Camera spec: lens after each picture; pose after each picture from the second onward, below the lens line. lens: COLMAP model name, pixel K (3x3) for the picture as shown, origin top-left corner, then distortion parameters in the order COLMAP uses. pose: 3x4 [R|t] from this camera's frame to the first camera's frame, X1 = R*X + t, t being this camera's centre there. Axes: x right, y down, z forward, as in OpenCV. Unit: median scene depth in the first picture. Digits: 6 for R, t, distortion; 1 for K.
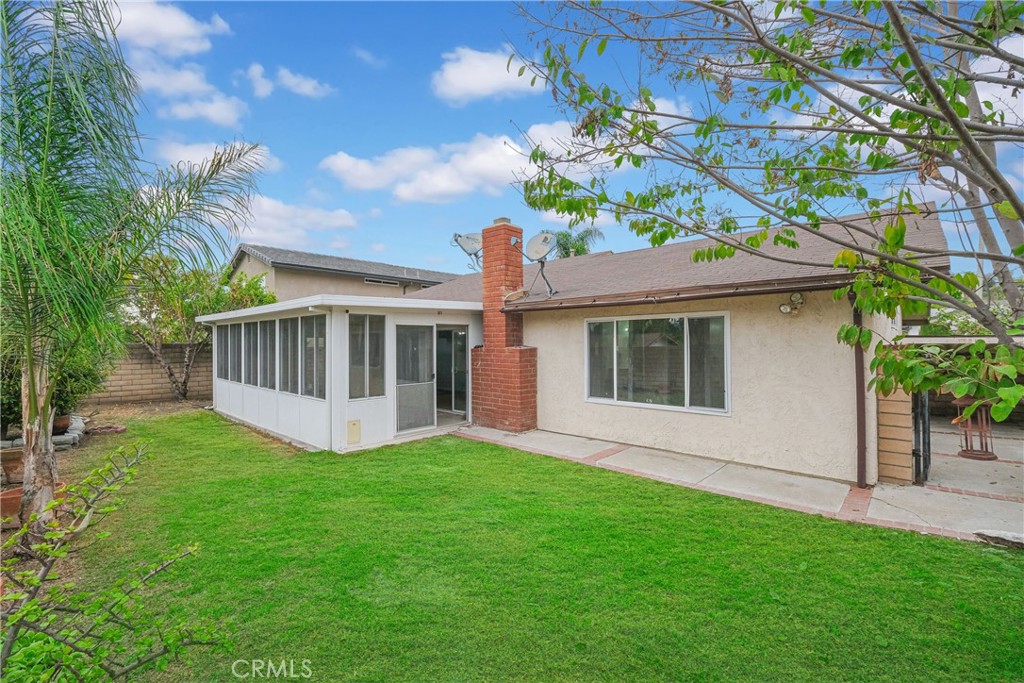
lens RADIAL K [[436.7, 0, 513.5], [0, 436.7, 339.3], [0, 0, 1]] dist [-0.002803, -0.000300]
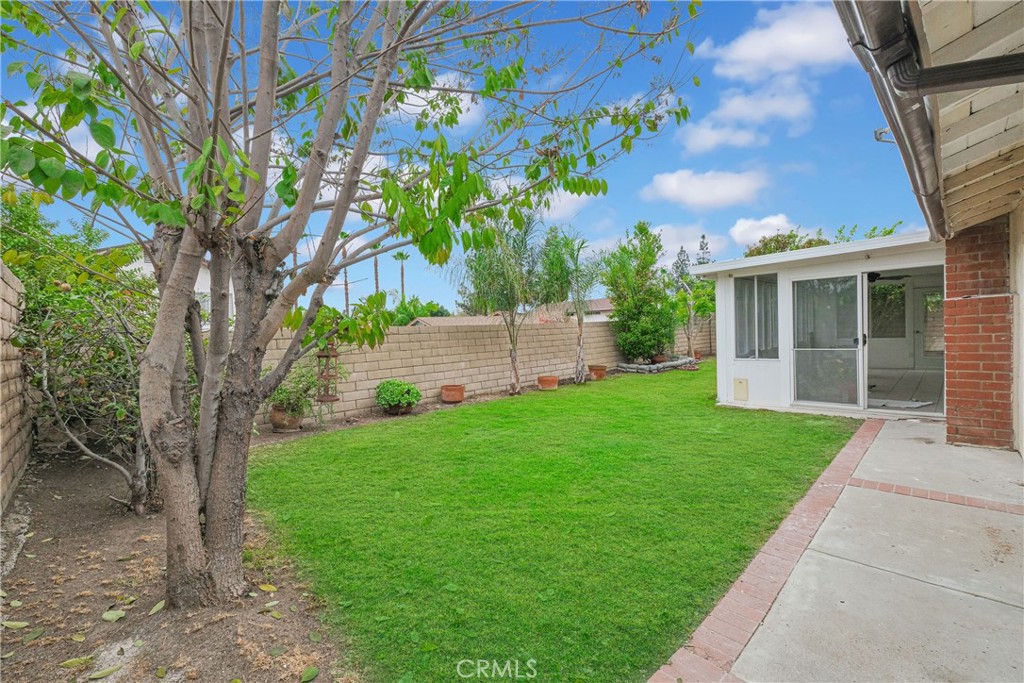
lens RADIAL K [[436.7, 0, 508.7], [0, 436.7, 341.4], [0, 0, 1]] dist [-0.002803, -0.000300]
pose [[-0.056069, 0.038294, -0.997692, 0.606043], [0.050318, 0.998103, 0.035482, 0.026720], [0.997158, -0.048213, -0.057889, 0.429900]]
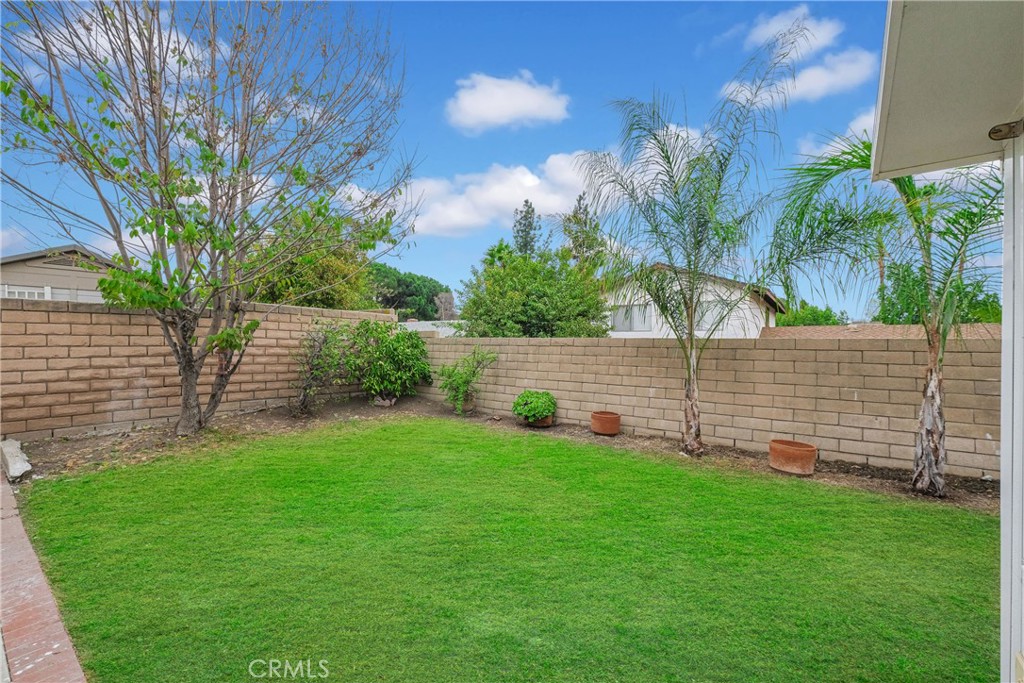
lens RADIAL K [[436.7, 0, 507.0], [0, 436.7, 341.2], [0, 0, 1]] dist [-0.002803, -0.000300]
pose [[-0.996701, 0.001592, -0.081147, -0.092344], [0.002813, 0.999885, -0.014931, 0.035297], [0.081114, -0.015110, -0.996590, 0.991393]]
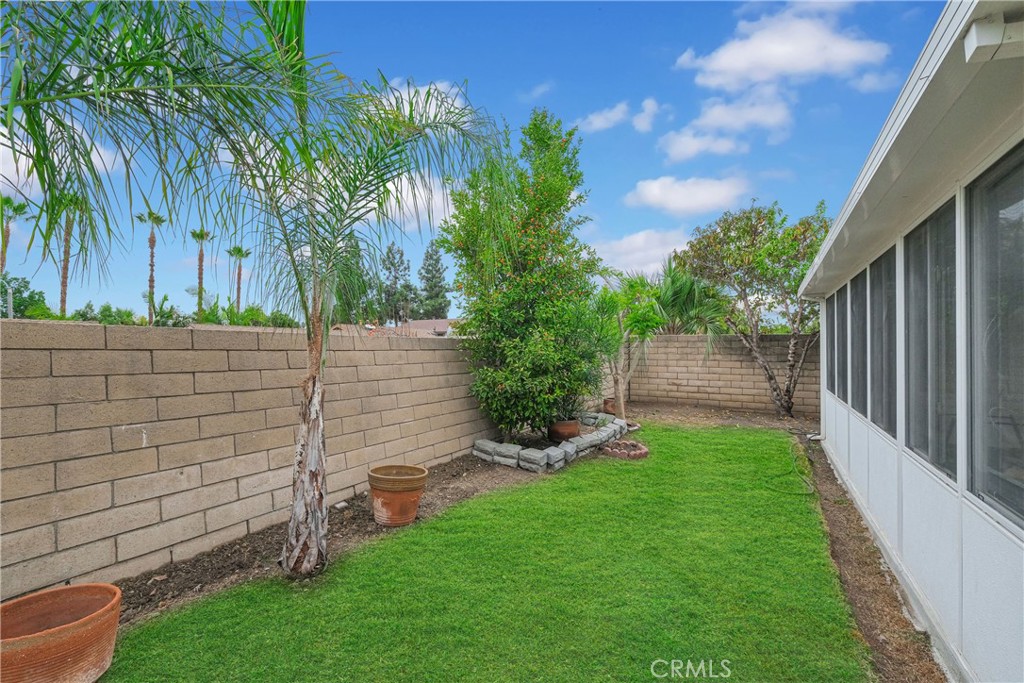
lens RADIAL K [[436.7, 0, 507.7], [0, 436.7, 341.4], [0, 0, 1]] dist [-0.002803, -0.000300]
pose [[0.206176, -0.009897, -0.978465, -0.261640], [0.003852, 0.999949, -0.009302, 0.038386], [0.978507, -0.001851, 0.206204, 0.626582]]
